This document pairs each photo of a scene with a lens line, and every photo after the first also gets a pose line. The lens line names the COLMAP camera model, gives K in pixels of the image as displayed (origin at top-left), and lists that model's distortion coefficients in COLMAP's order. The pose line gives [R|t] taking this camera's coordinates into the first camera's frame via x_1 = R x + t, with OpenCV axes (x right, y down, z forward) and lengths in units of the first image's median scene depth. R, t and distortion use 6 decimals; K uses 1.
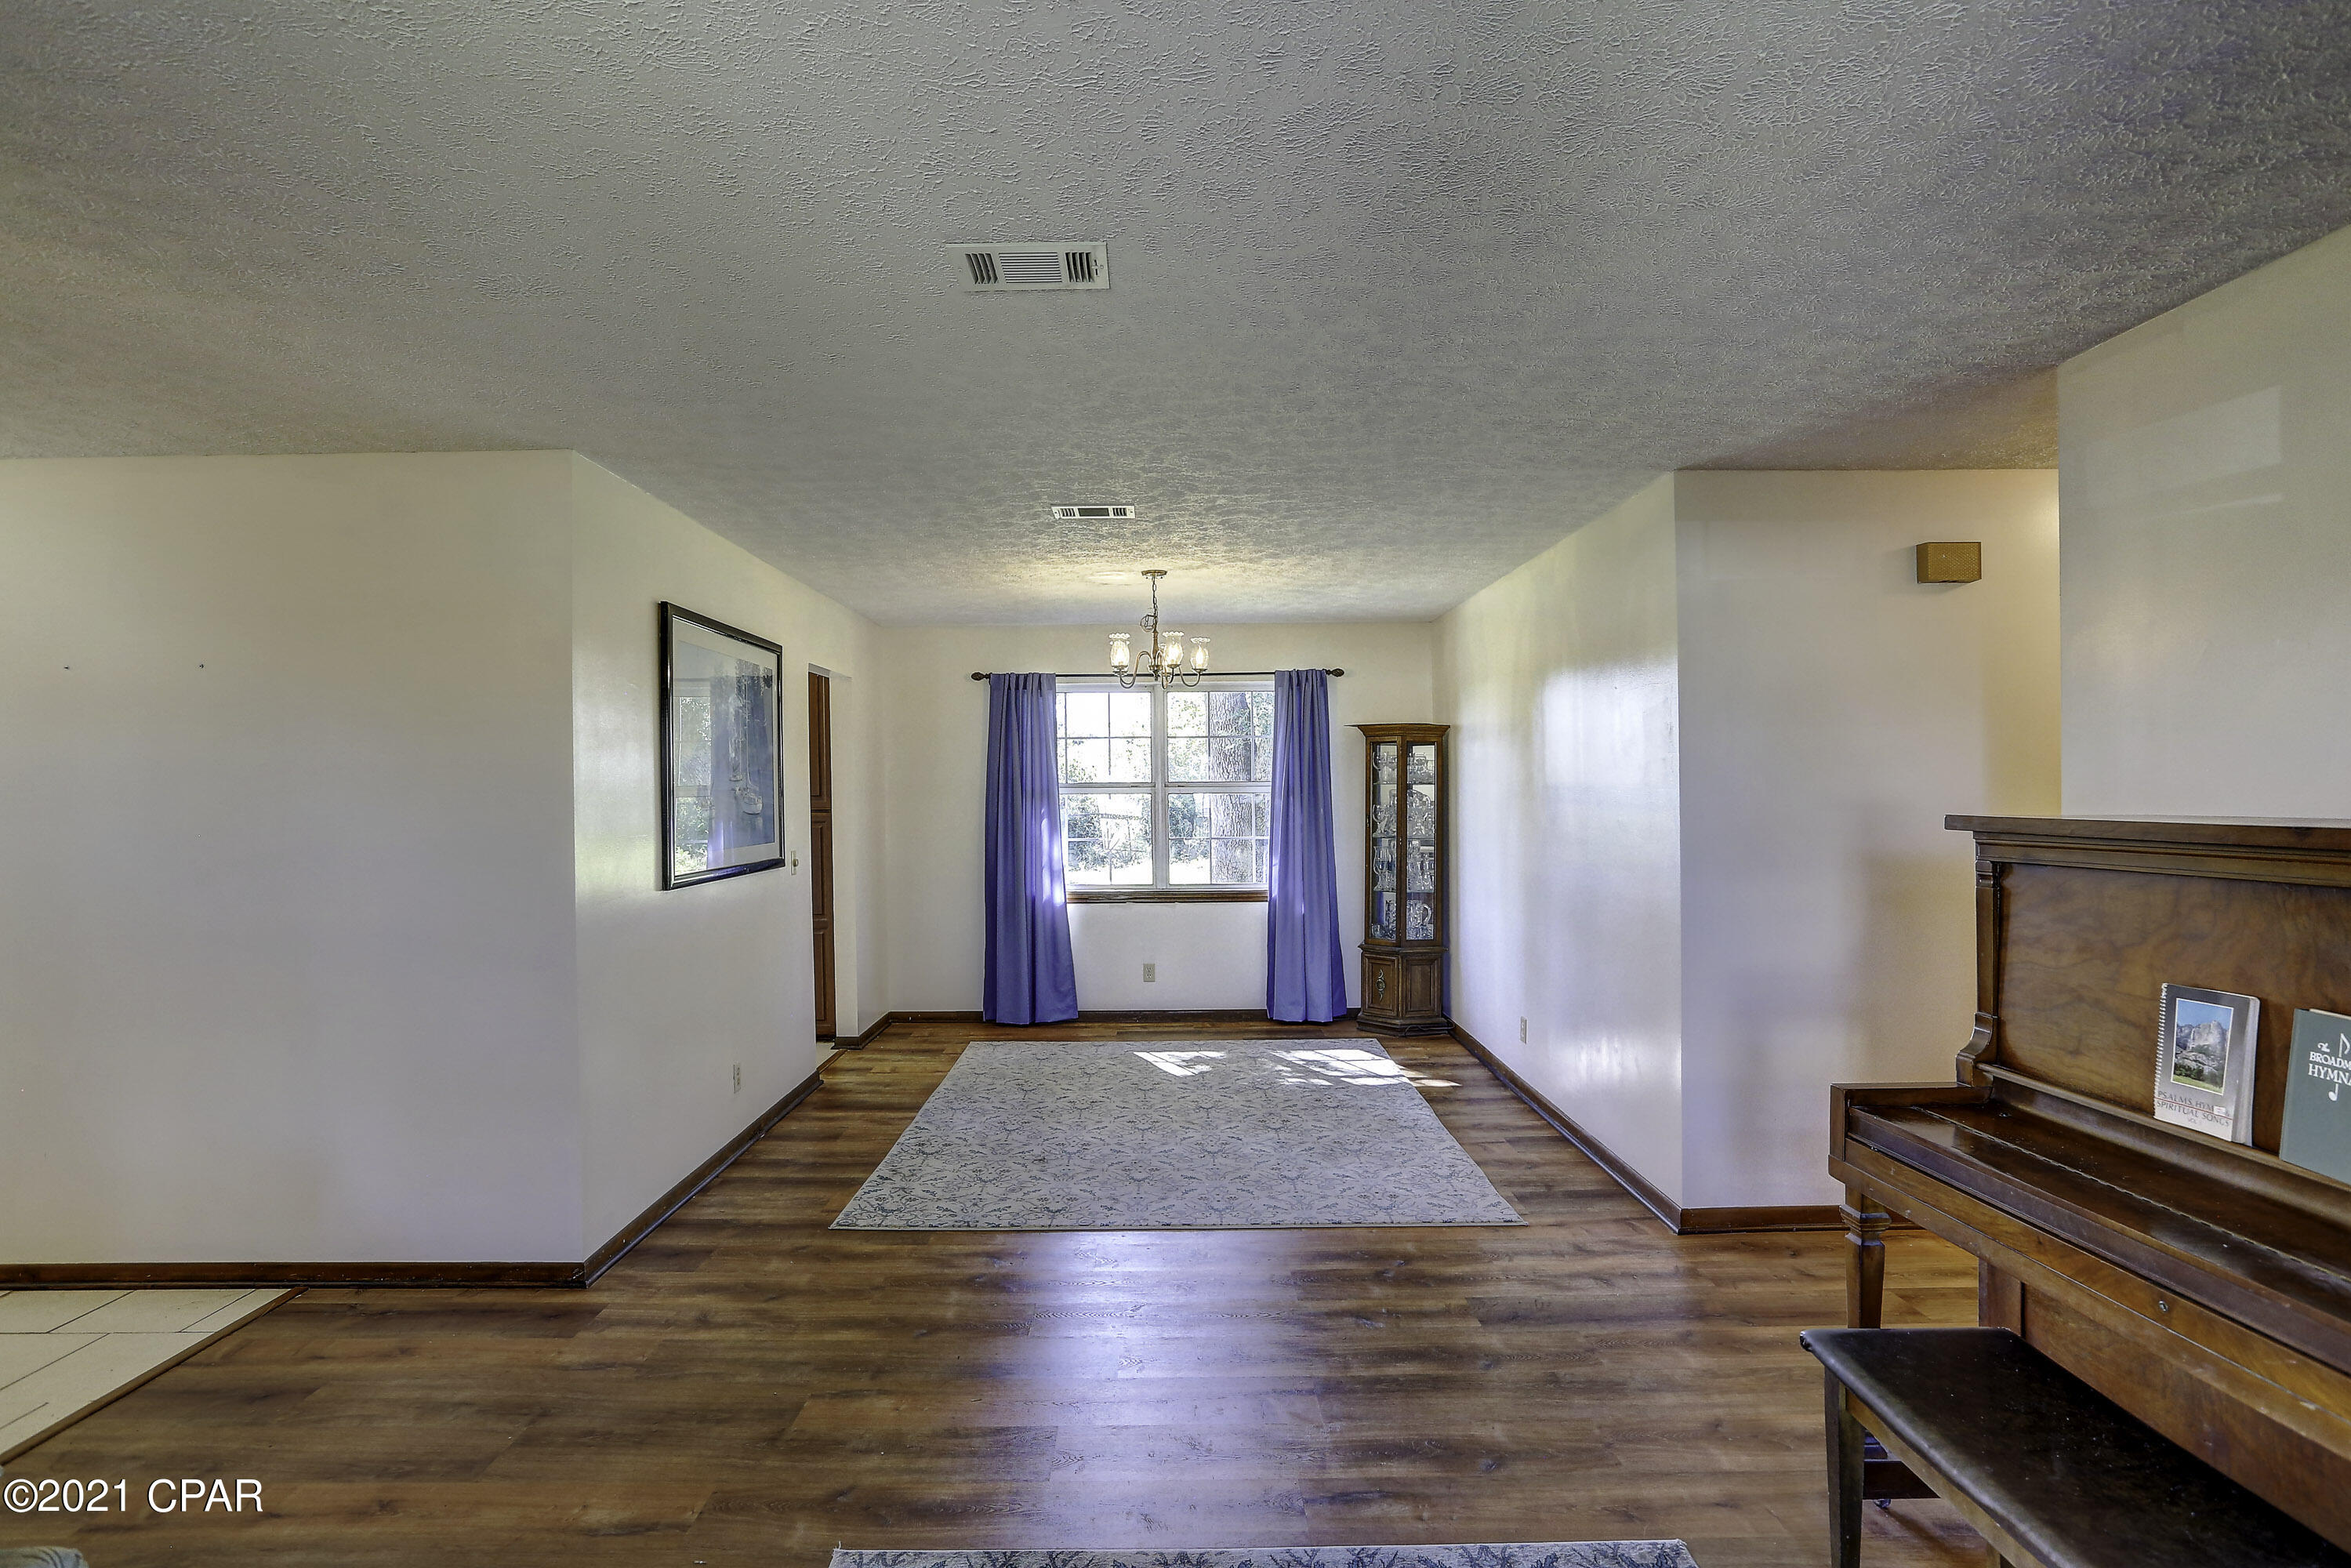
lens RADIAL K [[1188.7, 0, 1163.1], [0, 1188.7, 792.0], [0, 0, 1]] dist [-0.008687, 0.001282]
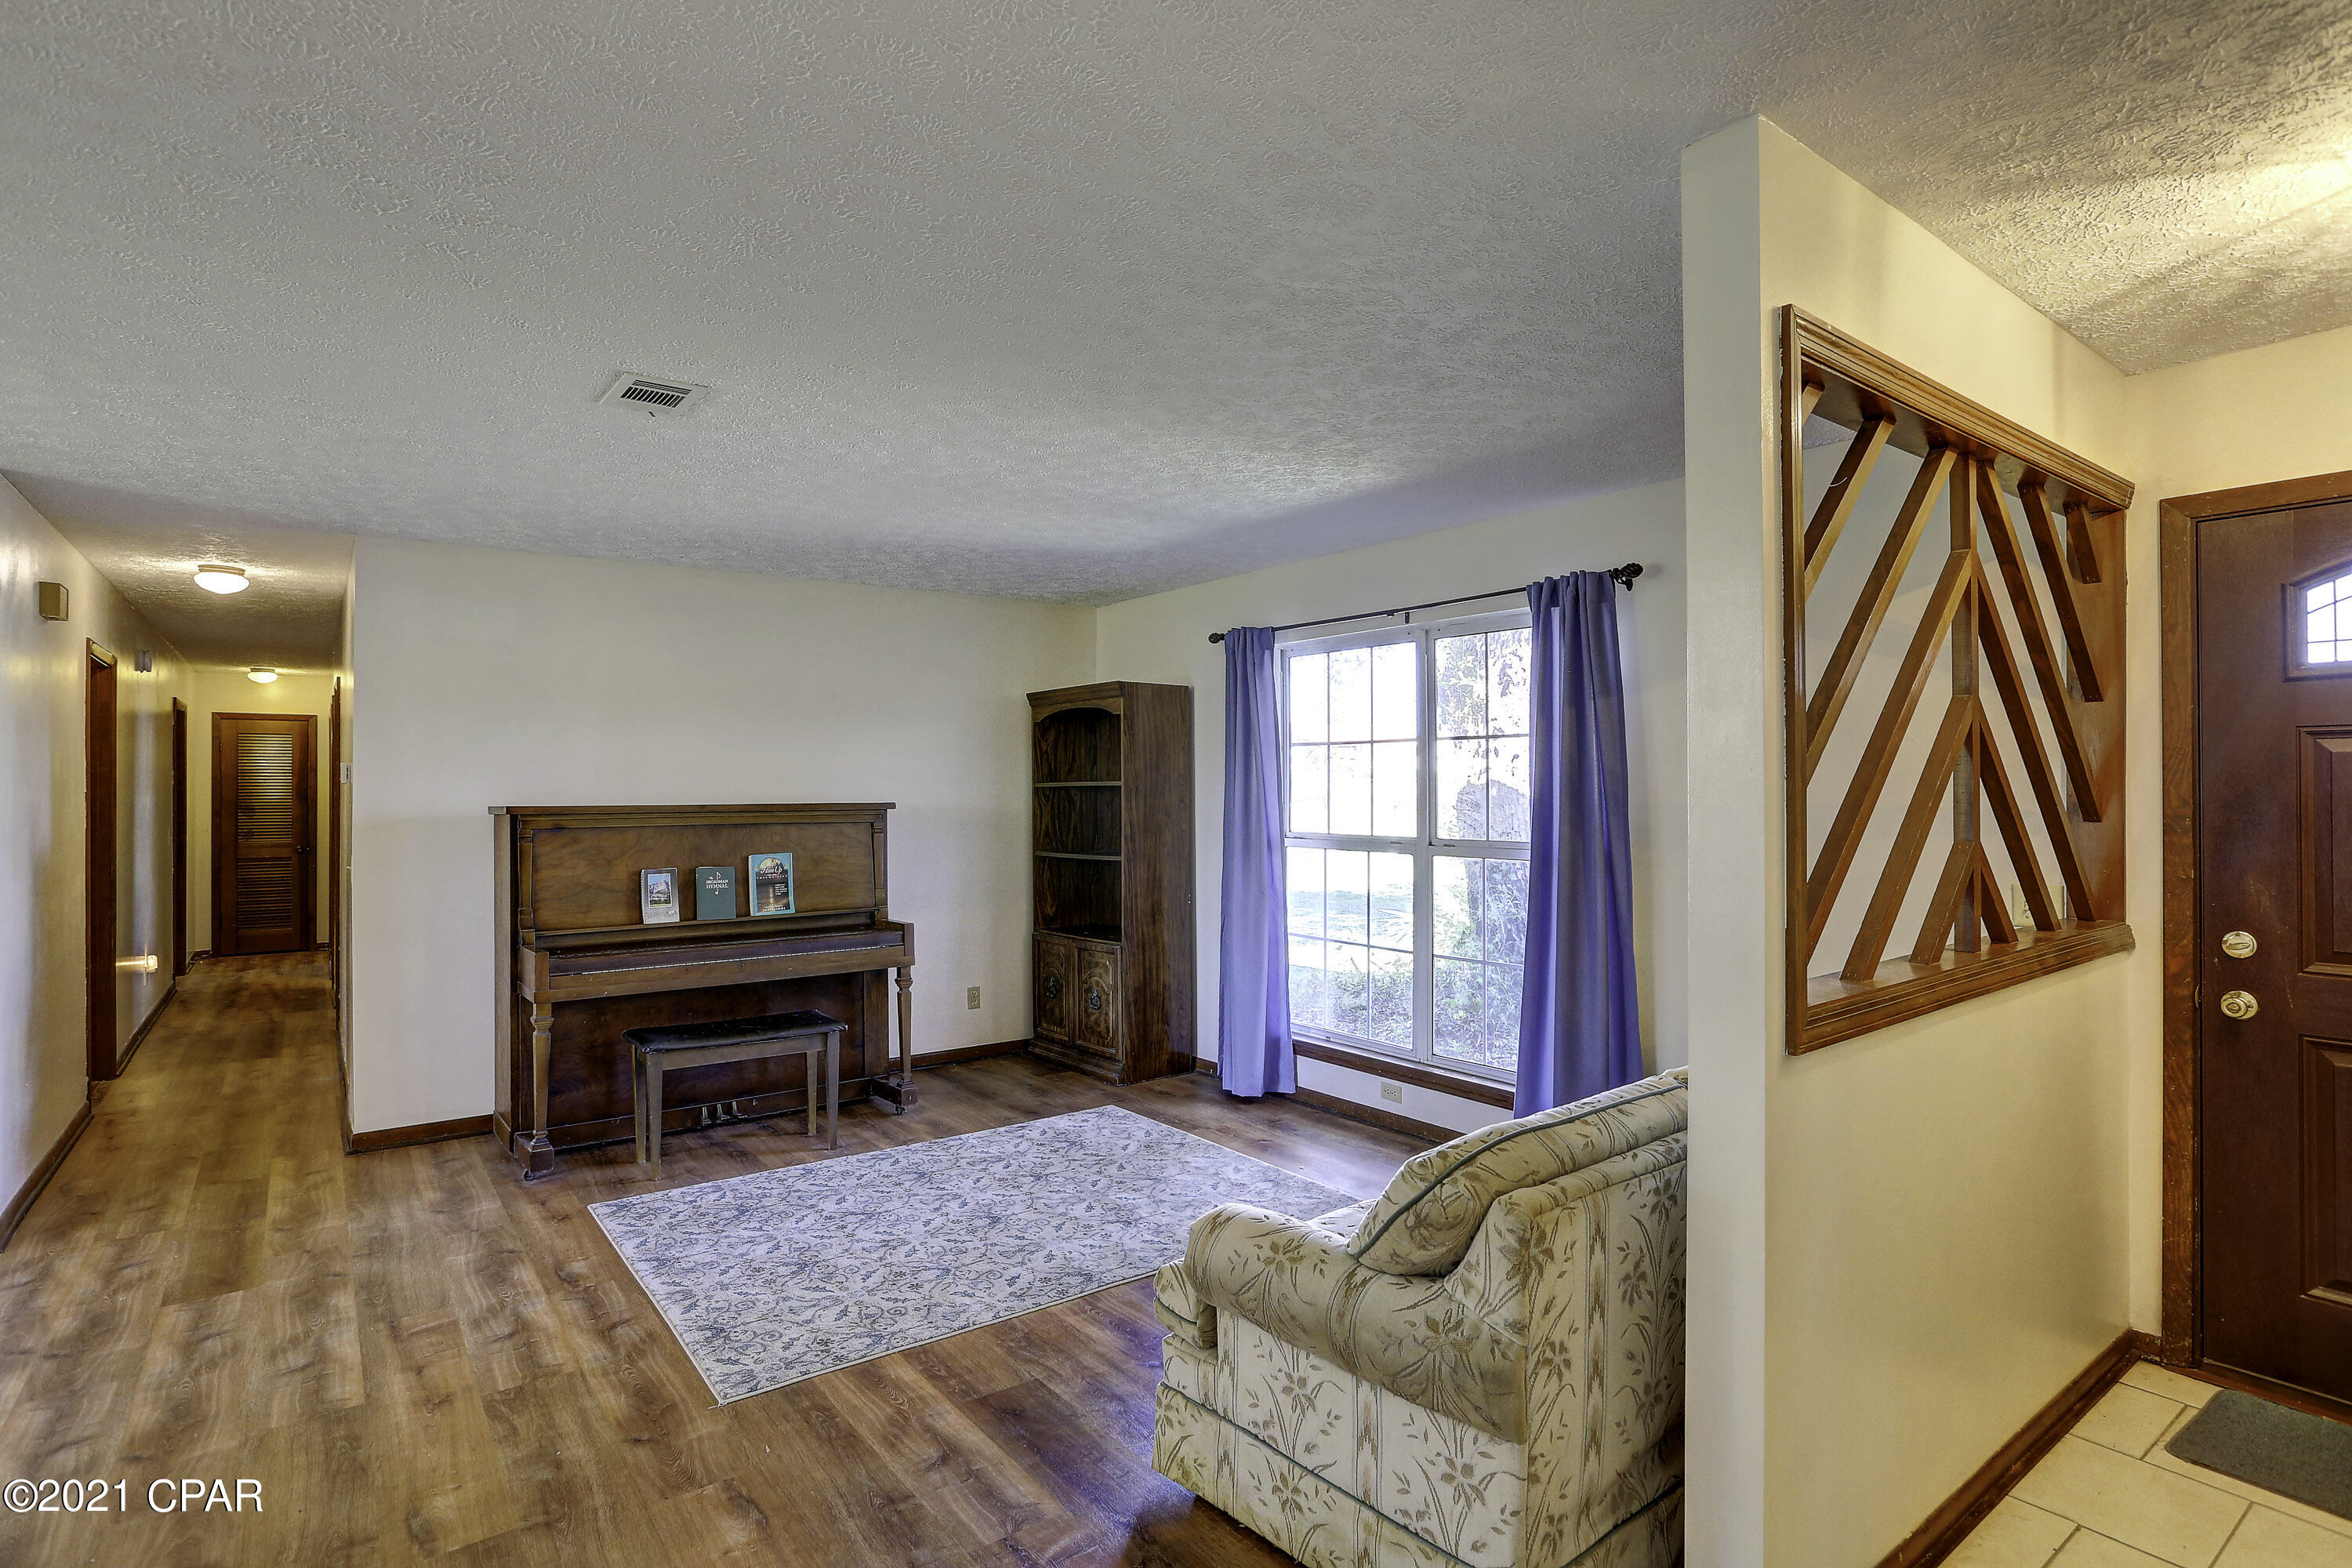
lens RADIAL K [[1189.1, 0, 1173.2], [0, 1189.1, 781.5], [0, 0, 1]] dist [-0.008687, 0.001282]
pose [[-0.604674, 0.022550, 0.796154, -1.320128], [0.014163, 0.999745, -0.017561, 0.025690], [-0.796347, 0.000657, -0.604840, 1.171476]]
